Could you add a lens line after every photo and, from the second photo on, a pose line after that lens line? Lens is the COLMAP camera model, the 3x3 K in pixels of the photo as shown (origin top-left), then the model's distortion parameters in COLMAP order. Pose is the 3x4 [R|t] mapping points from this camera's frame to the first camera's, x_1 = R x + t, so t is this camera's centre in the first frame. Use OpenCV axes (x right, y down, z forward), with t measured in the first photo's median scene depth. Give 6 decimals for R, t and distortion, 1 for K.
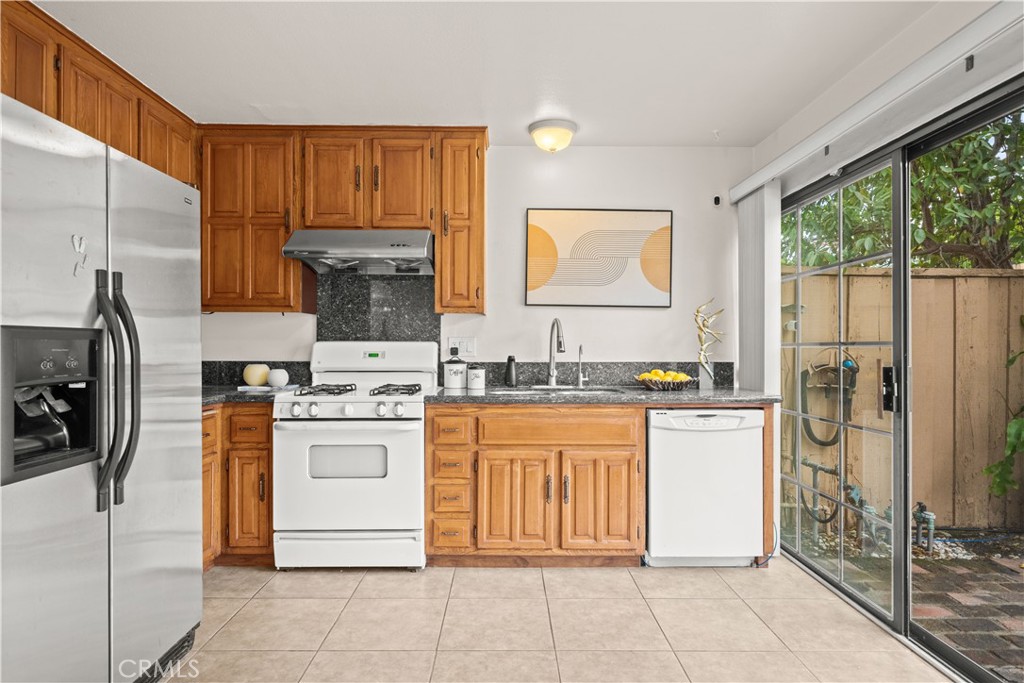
lens RADIAL K [[571.7, 0, 508.4], [0, 571.7, 342.4], [0, 0, 1]] dist [-0.001734, -0.000426]
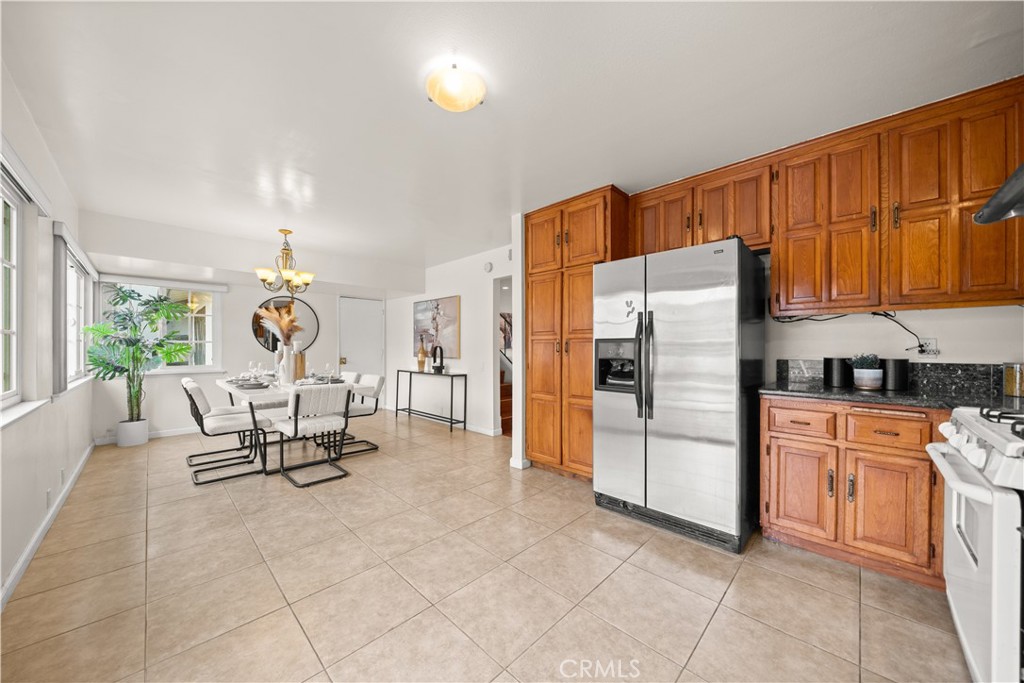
lens RADIAL K [[361.1, 0, 511.1], [0, 361.1, 345.0], [0, 0, 1]] dist [-0.005410, -0.000697]
pose [[-0.702267, -0.007489, -0.711874, 0.342691], [0.002573, 0.999911, -0.013057, 0.010913], [0.711909, -0.011001, -0.702186, 0.832351]]
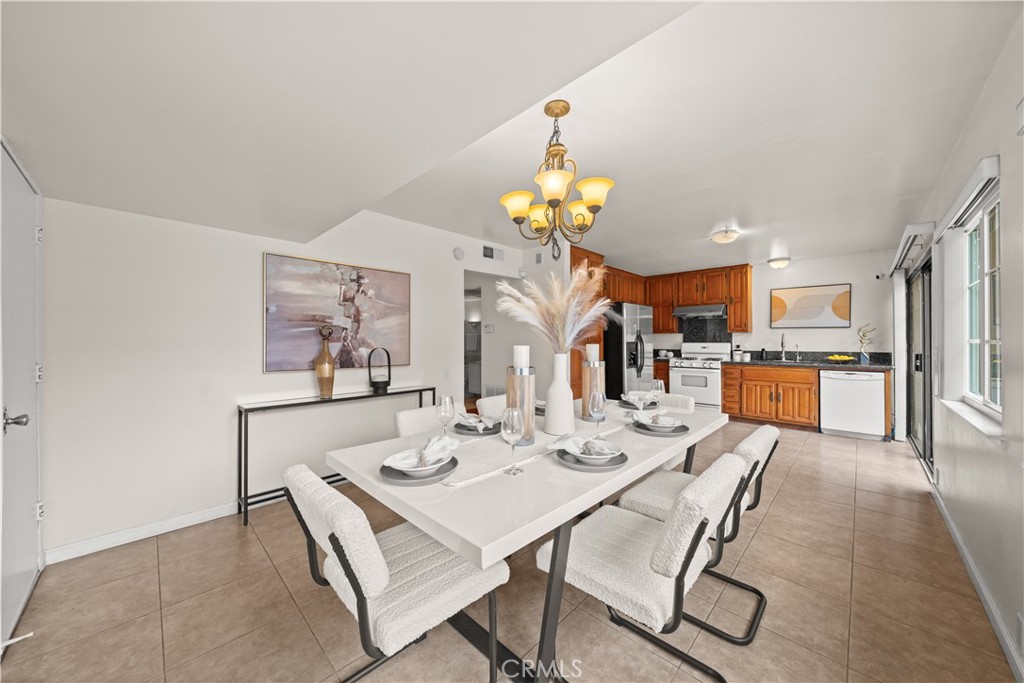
lens RADIAL K [[361.1, 0, 506.7], [0, 361.1, 341.6], [0, 0, 1]] dist [-0.005410, -0.000697]
pose [[0.708426, -0.001600, -0.705783, 0.356631], [0.007932, 0.999952, 0.005695, -0.027040], [0.705741, -0.009633, 0.708405, -1.029783]]
